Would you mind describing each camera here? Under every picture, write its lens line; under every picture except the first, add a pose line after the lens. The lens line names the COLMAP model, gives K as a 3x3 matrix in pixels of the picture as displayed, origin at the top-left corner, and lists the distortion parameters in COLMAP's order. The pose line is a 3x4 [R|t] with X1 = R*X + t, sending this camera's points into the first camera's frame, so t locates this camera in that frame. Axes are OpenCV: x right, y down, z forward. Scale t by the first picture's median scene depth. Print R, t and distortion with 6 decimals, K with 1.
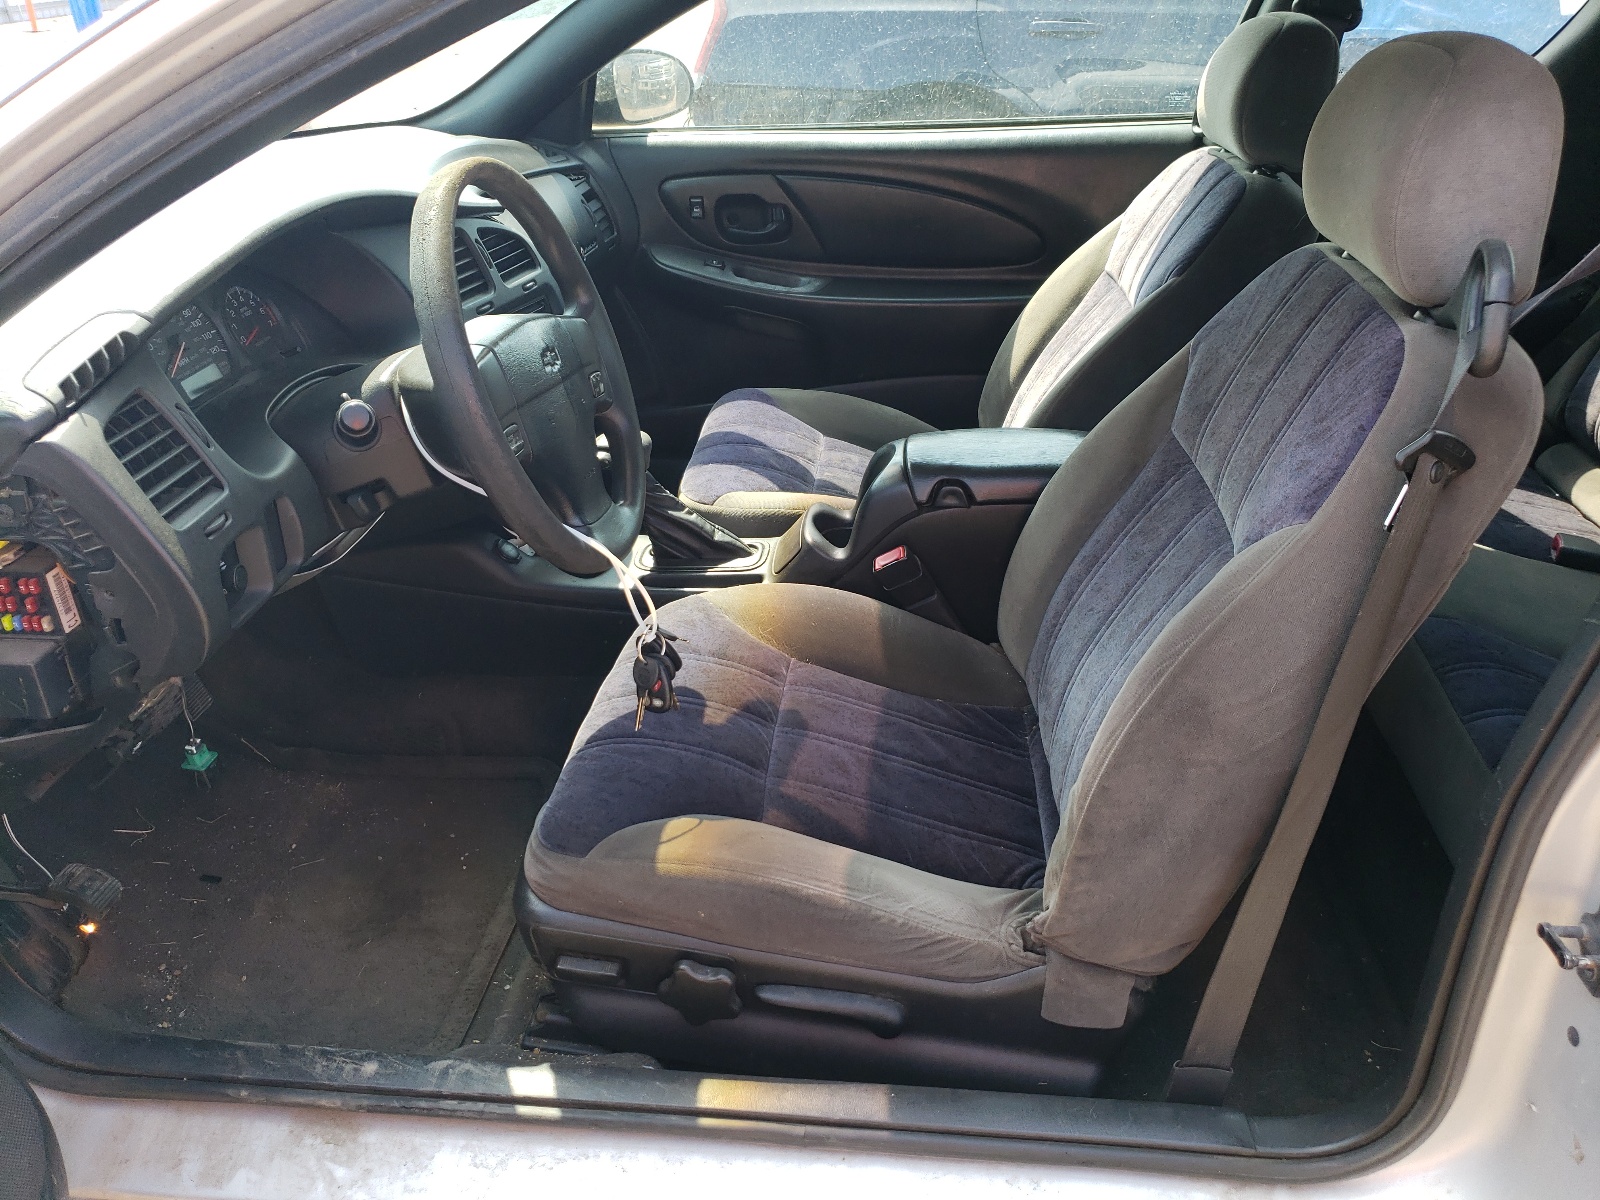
lens RADIAL K [[1199.5, 0, 800.0], [0, 1199.5, 600.0], [0, 0, 1]] dist [-0.004160, -0.005342]
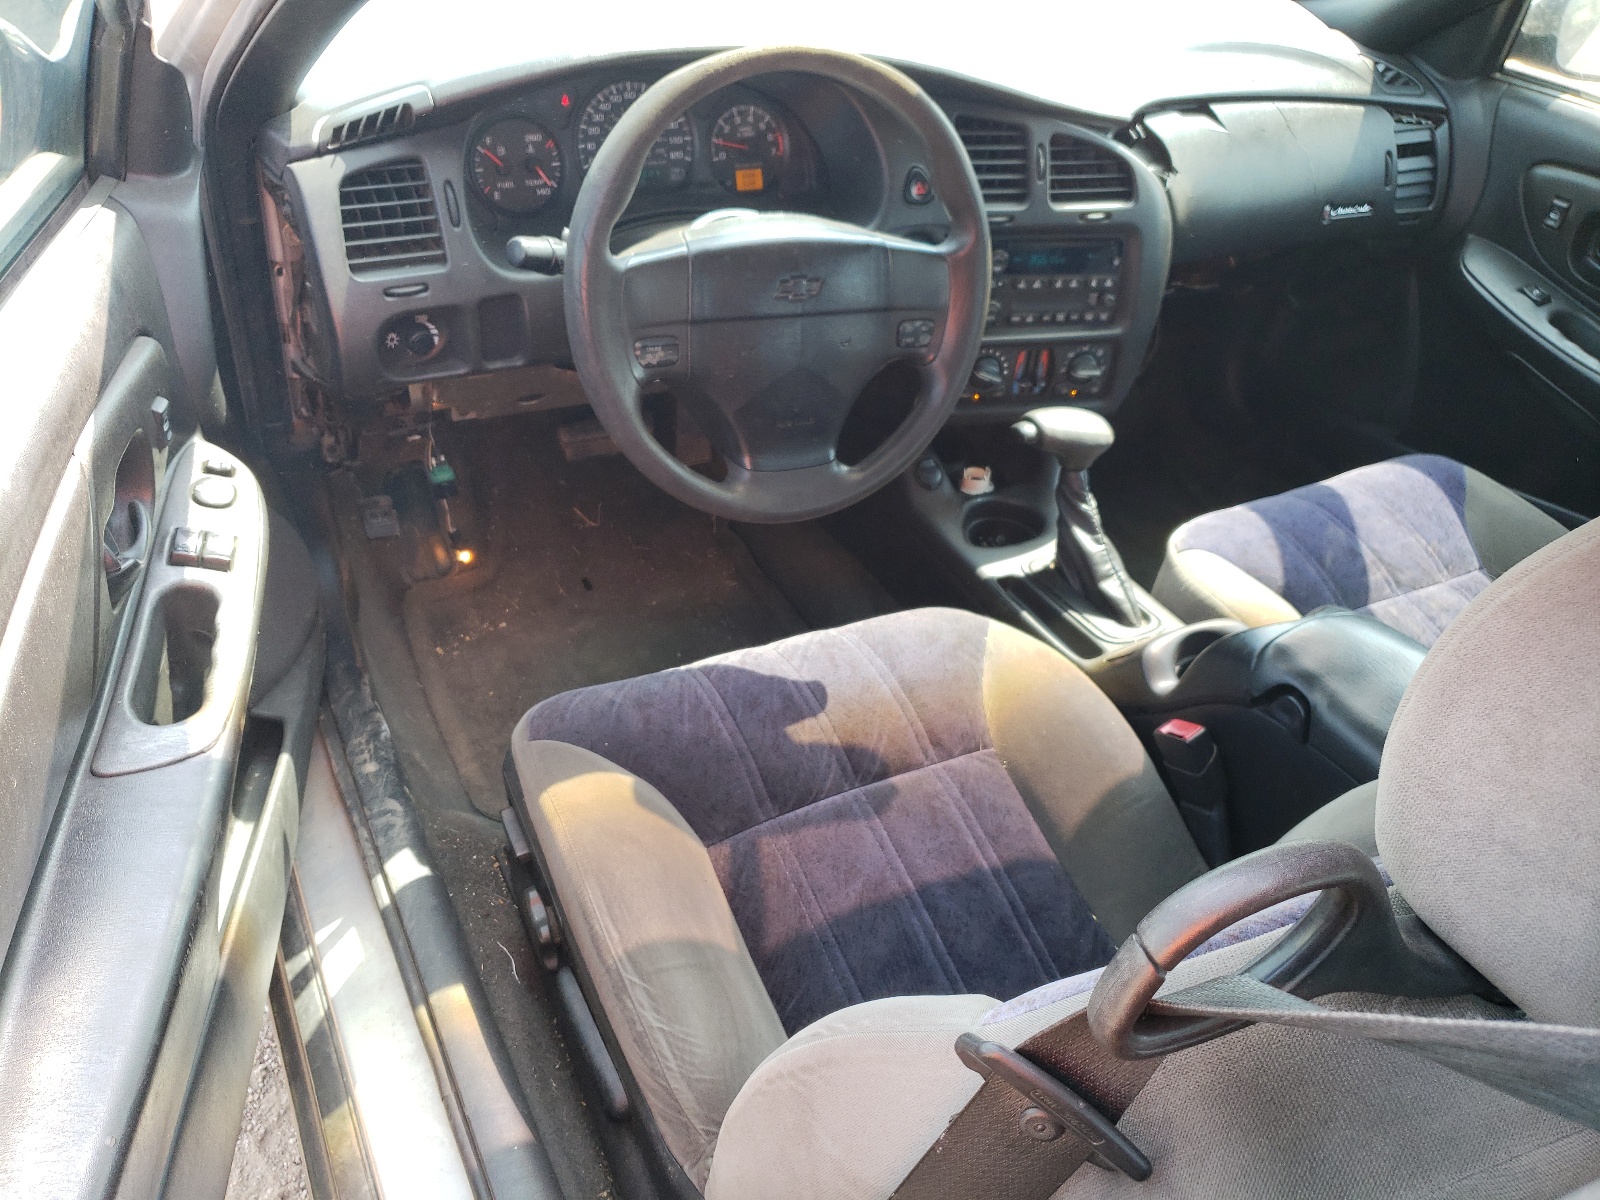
lens RADIAL K [[1199.5, 0, 800.0], [0, 1199.5, 600.0], [0, 0, 1]] dist [-0.004160, -0.005342]
pose [[0.544244, 0.554471, -0.629572, 0.361851], [-0.470558, 0.823043, 0.318081, -0.219942], [0.694531, 0.123136, 0.708847, 0.299561]]
